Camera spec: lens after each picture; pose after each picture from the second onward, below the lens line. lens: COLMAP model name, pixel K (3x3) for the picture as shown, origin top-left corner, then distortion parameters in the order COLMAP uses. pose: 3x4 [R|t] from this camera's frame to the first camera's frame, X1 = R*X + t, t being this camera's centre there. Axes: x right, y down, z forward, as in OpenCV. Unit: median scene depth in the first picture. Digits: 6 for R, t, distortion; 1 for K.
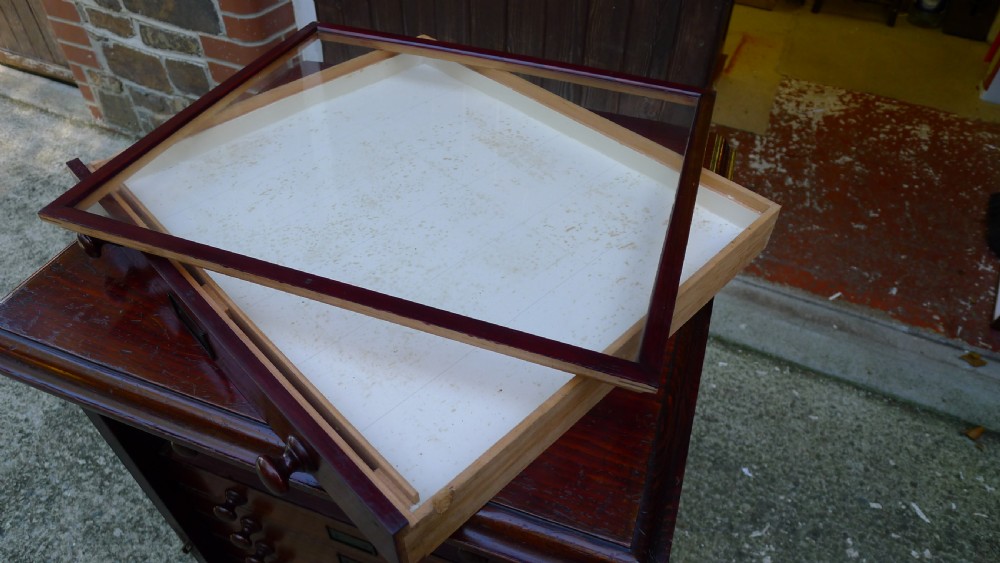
lens RADIAL K [[650.9, 0, 495.3], [0, 650.9, 286.7], [0, 0, 1]] dist [-0.055920, 0.014391]
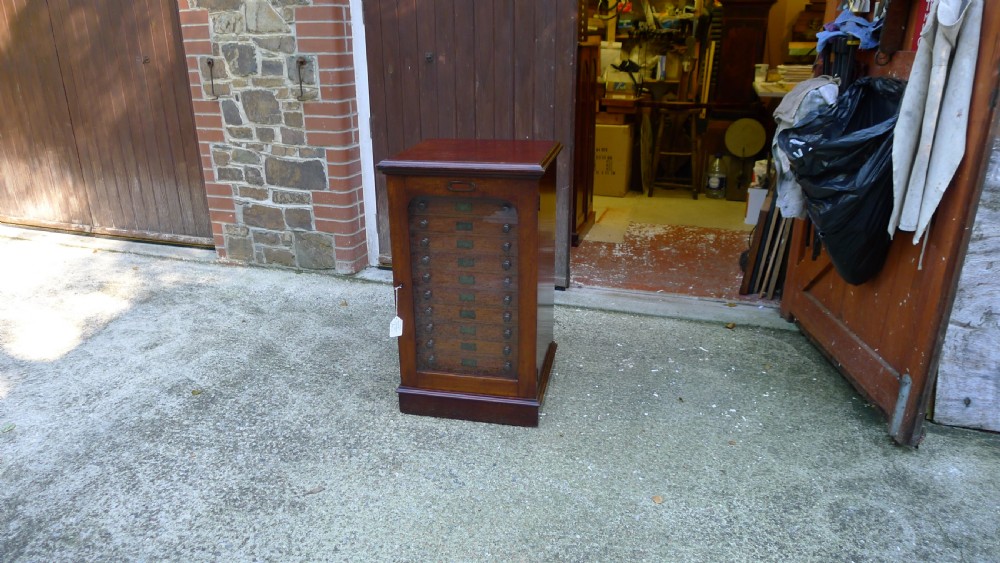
lens RADIAL K [[650.9, 0, 498.4], [0, 650.9, 281.4], [0, 0, 1]] dist [-0.055920, 0.014391]
pose [[0.990606, -0.066230, 0.119637, -0.163010], [0.108355, 0.913870, -0.391281, 0.660179], [-0.083418, 0.400569, 0.912462, -0.690160]]
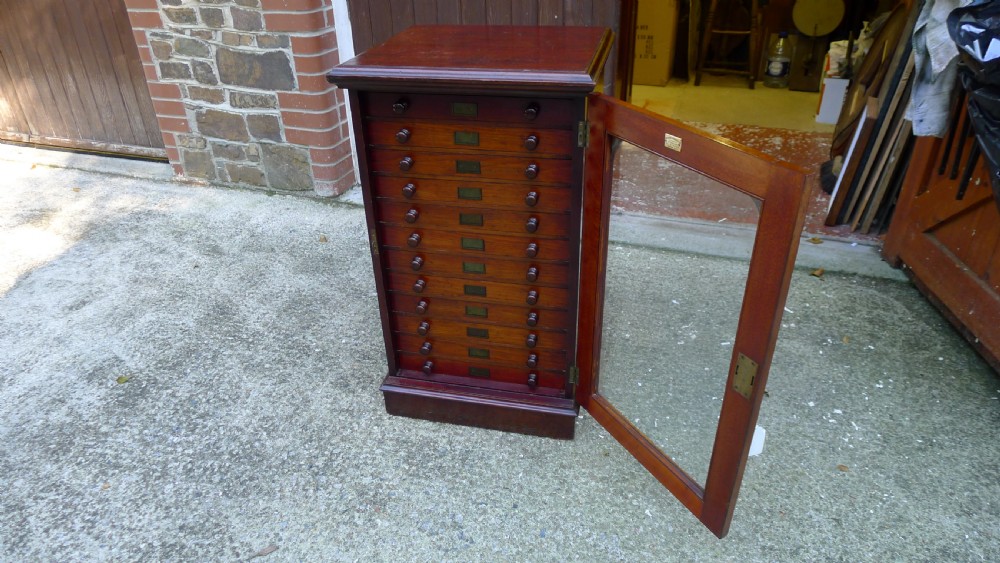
lens RADIAL K [[650.9, 0, 500.3], [0, 650.9, 283.8], [0, 0, 1]] dist [-0.055920, 0.014391]
pose [[0.992384, -0.090555, 0.083509, -0.116199], [0.106839, 0.970175, -0.217592, 0.413755], [-0.061315, 0.224857, 0.972461, -0.379504]]
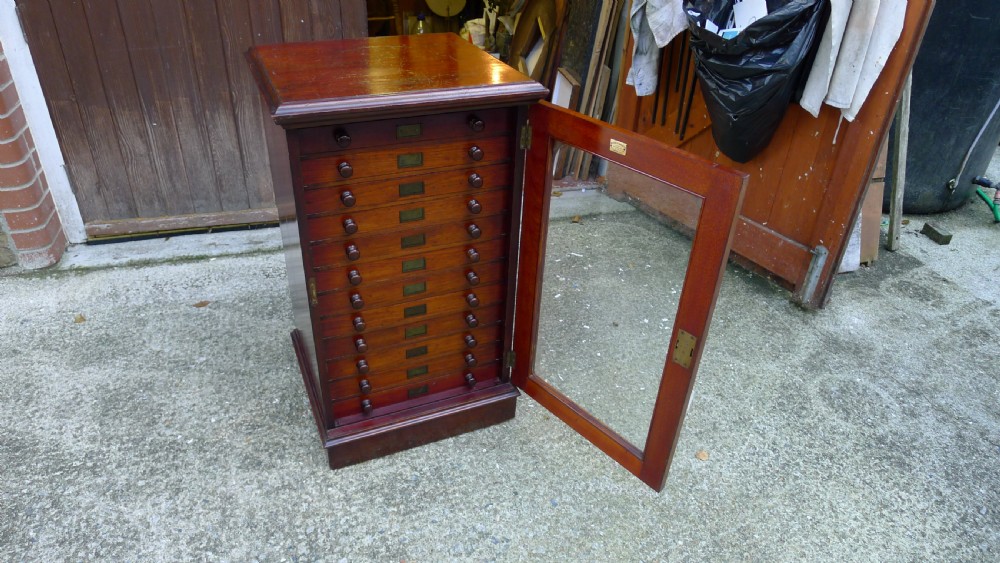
lens RADIAL K [[650.9, 0, 491.3], [0, 650.9, 286.6], [0, 0, 1]] dist [-0.055920, 0.014391]
pose [[0.729250, -0.355410, 0.584703, -0.482509], [0.453840, 0.890744, -0.024600, 0.272338], [-0.512077, 0.283301, 0.810874, -0.287419]]
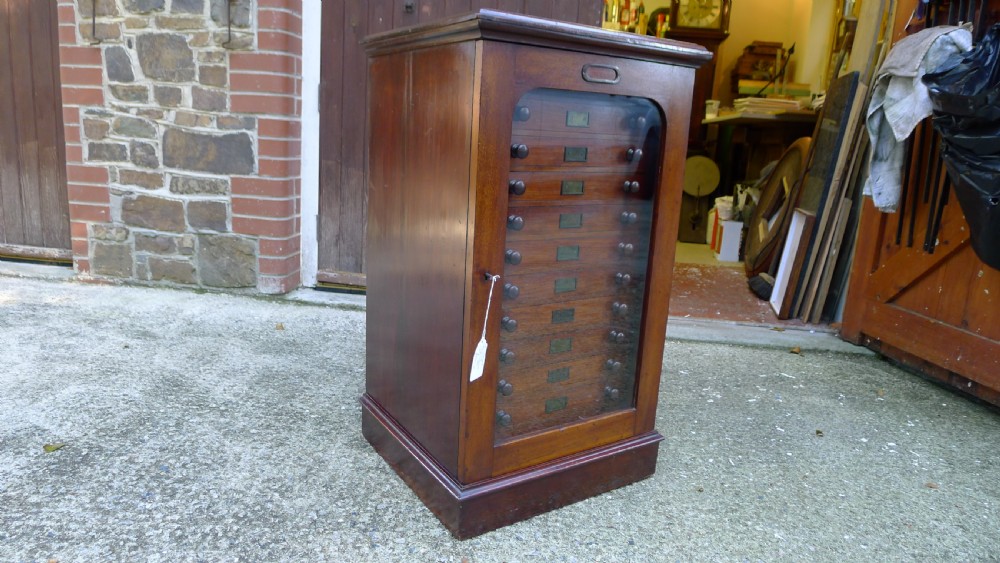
lens RADIAL K [[650.9, 0, 494.5], [0, 650.9, 279.2], [0, 0, 1]] dist [-0.055920, 0.014391]
pose [[0.942201, -0.027747, 0.333897, -0.398774], [0.194656, 0.856456, -0.478113, 0.566290], [-0.272702, 0.515474, 0.812355, -0.165320]]
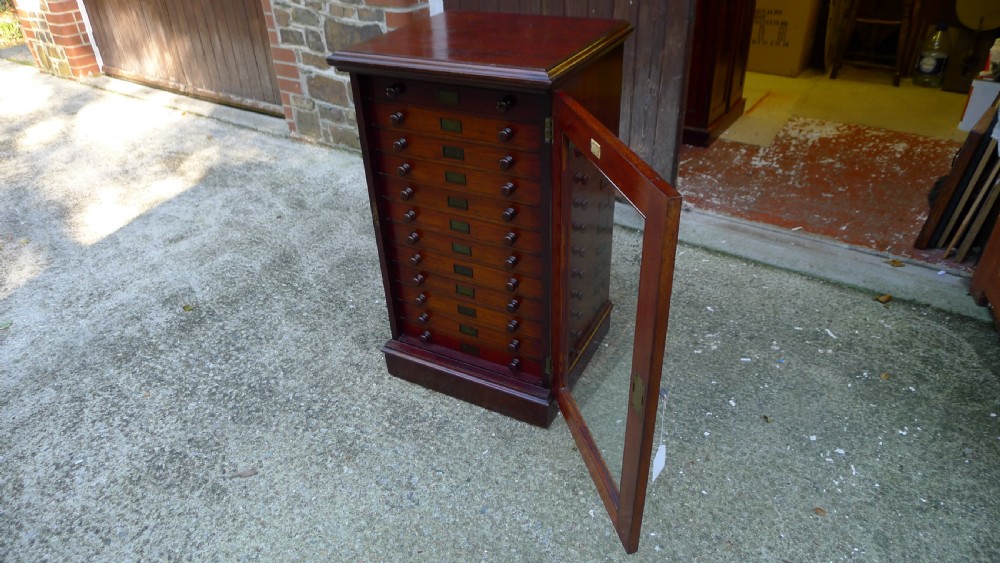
lens RADIAL K [[650.9, 0, 495.8], [0, 650.9, 276.8], [0, 0, 1]] dist [-0.055920, 0.014391]
pose [[0.987871, 0.037103, -0.150781, 0.097677], [-0.065876, 0.979458, -0.190584, 0.408497], [0.140613, 0.198205, 0.970022, -0.401592]]
